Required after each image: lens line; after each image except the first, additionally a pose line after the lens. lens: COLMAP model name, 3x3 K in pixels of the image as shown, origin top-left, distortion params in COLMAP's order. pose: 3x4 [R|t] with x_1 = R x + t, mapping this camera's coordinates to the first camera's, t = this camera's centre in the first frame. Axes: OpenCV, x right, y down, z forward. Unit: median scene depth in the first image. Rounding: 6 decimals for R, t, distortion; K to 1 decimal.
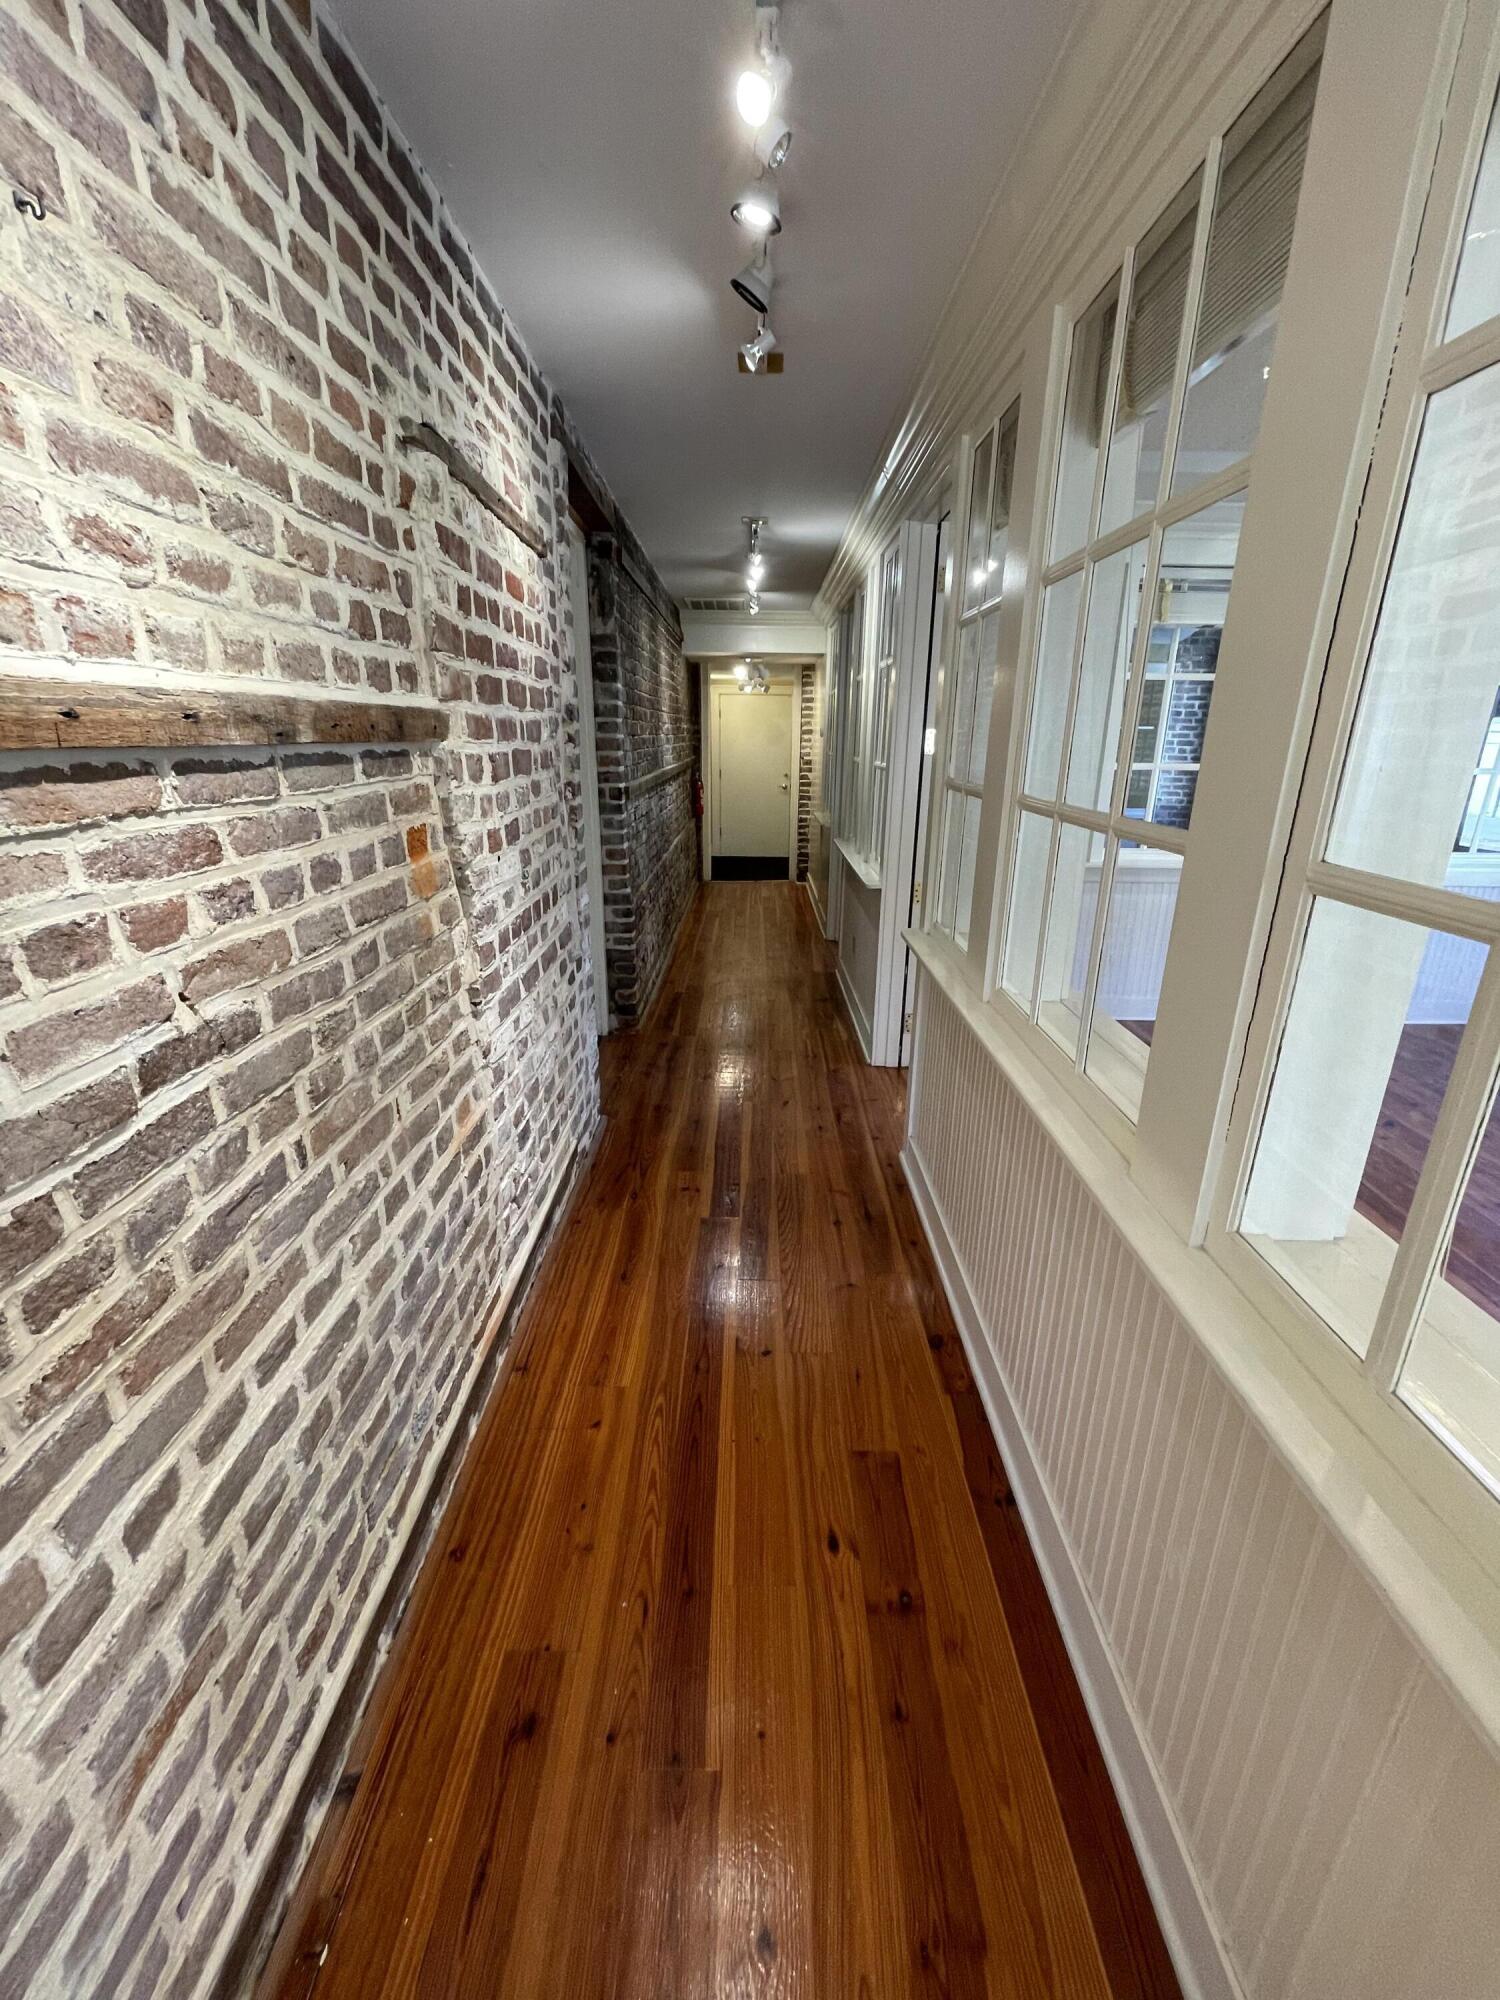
lens RADIAL K [[821.7, 0, 750.8], [0, 821.7, 1001.5], [0, 0, 1]] dist [-0.000014, -0.001817]
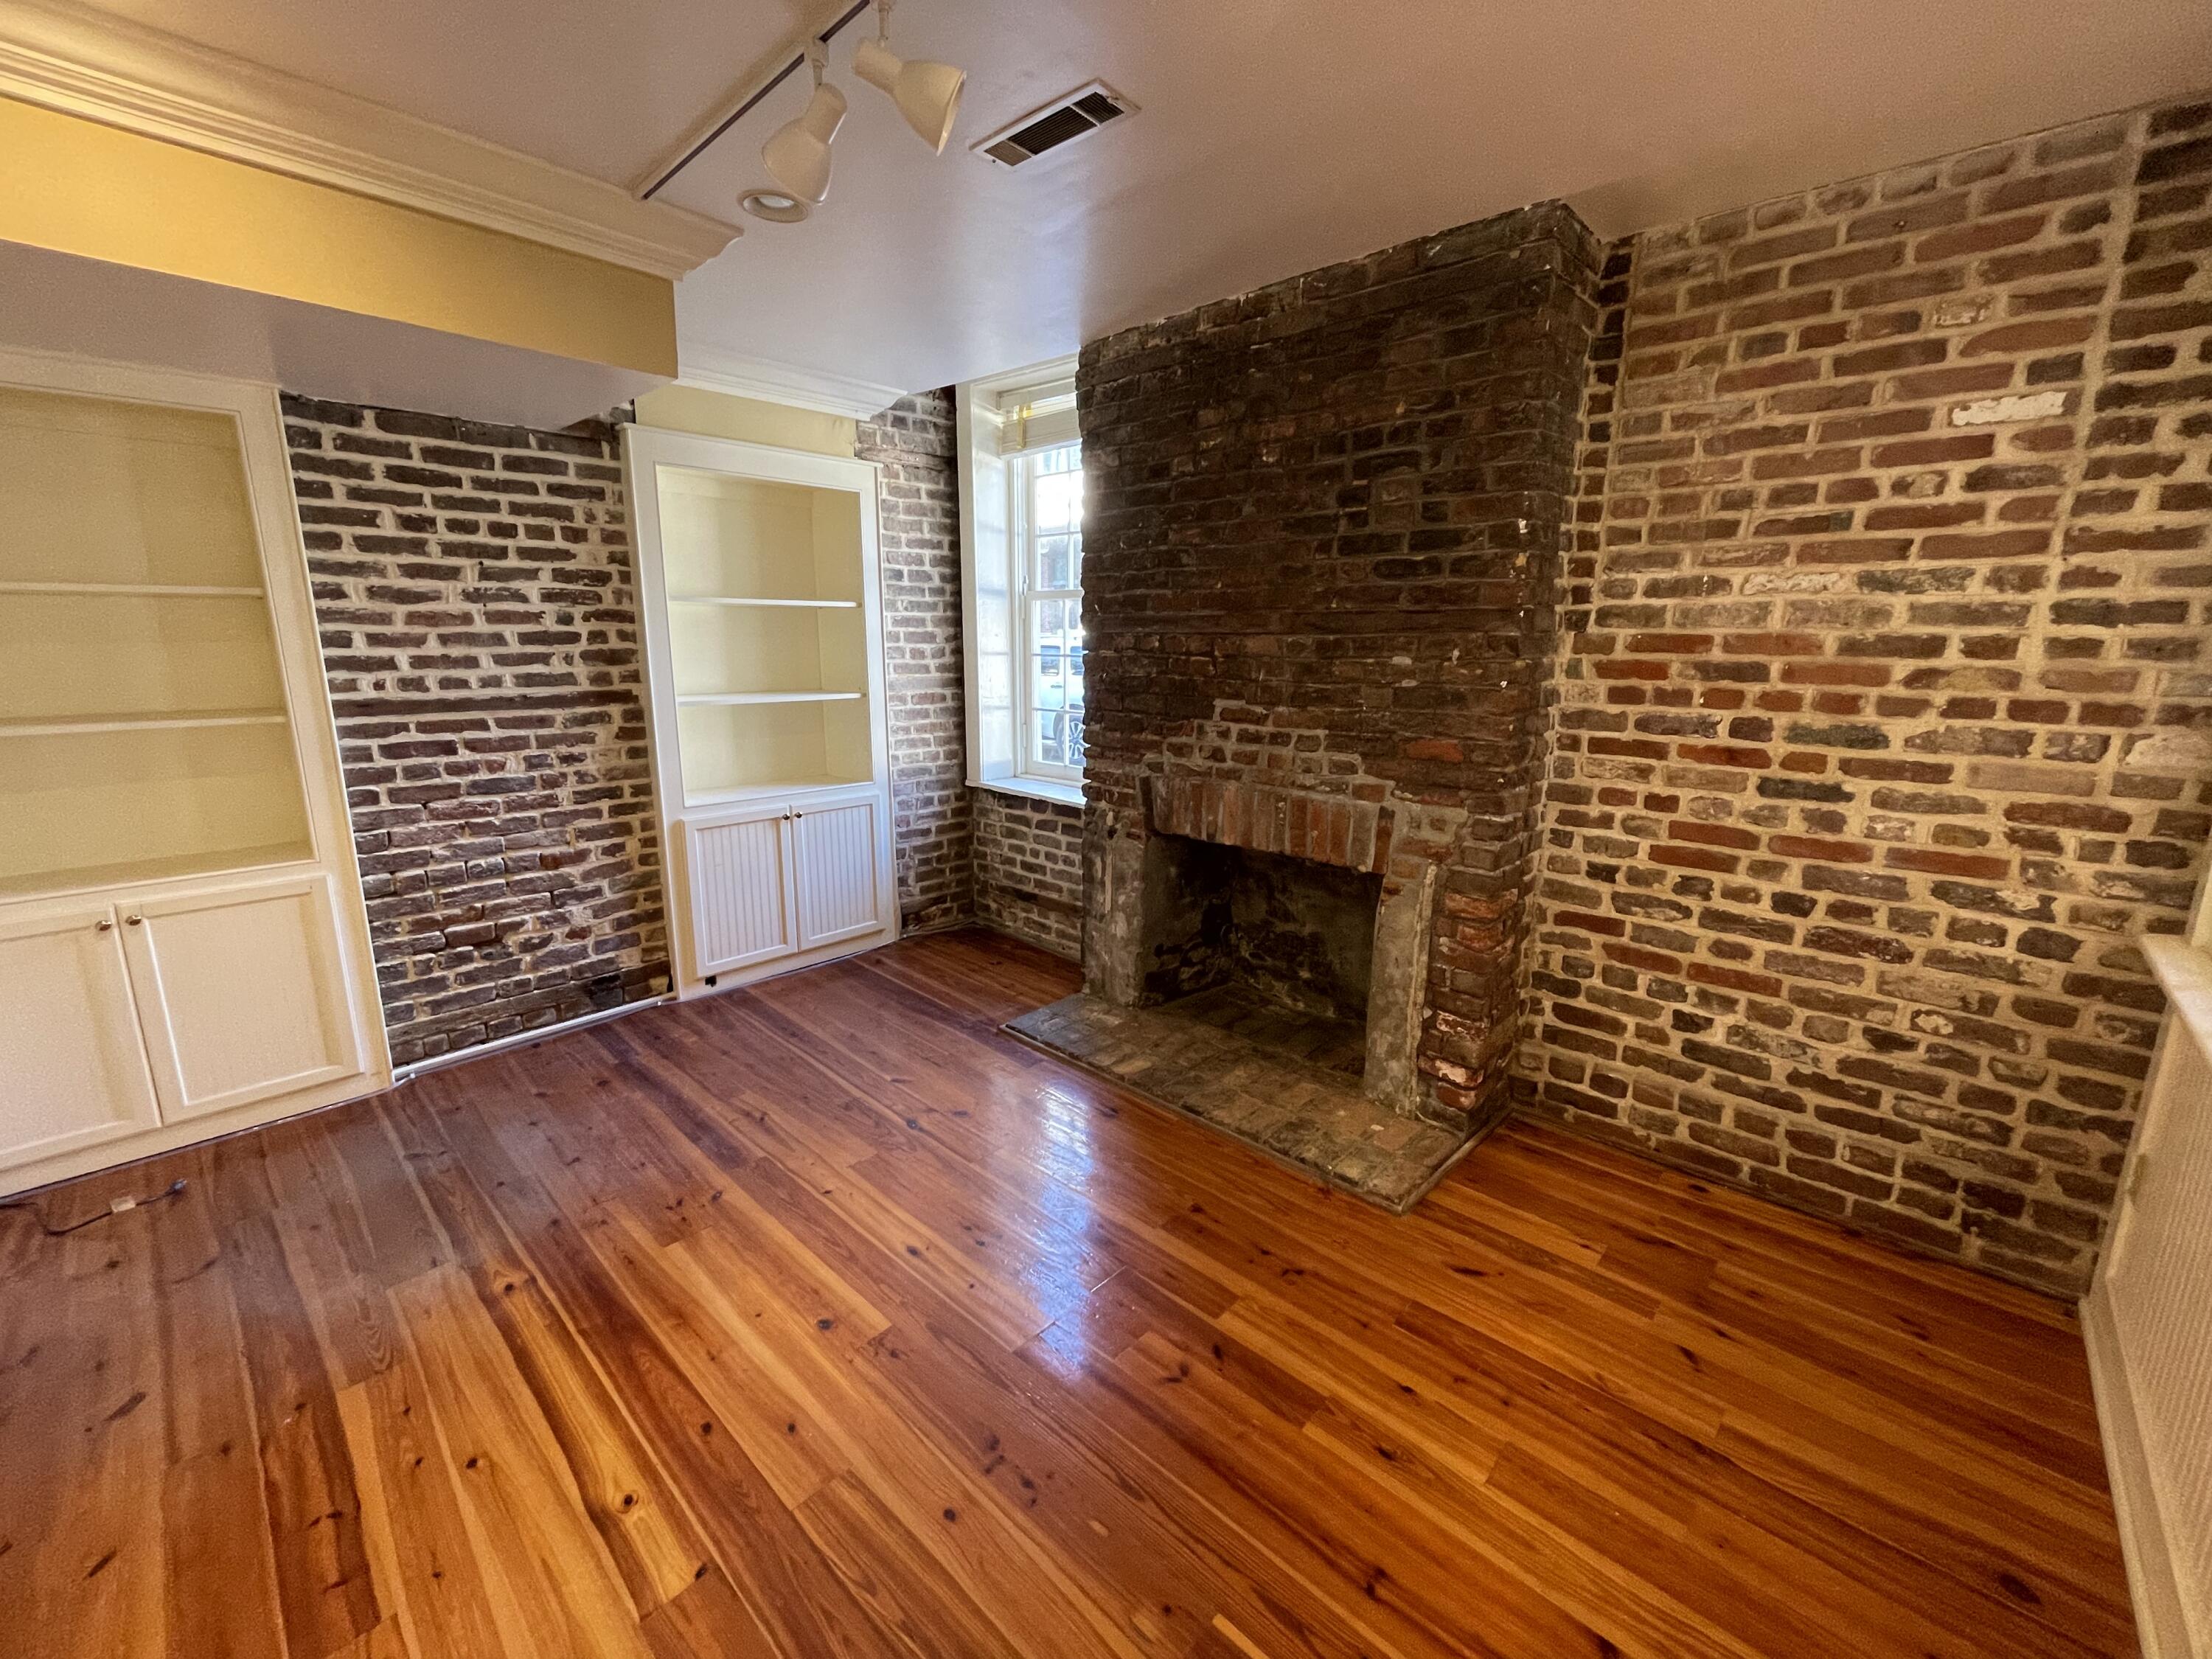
lens RADIAL K [[908.8, 0, 1104.7], [0, 908.8, 823.9], [0, 0, 1]] dist [-0.000014, -0.001817]
pose [[0.681721, -0.153316, 0.715367, 0.212891], [0.225695, 0.974178, -0.006296, -0.183730], [-0.695930, 0.165747, 0.698720, 0.581567]]
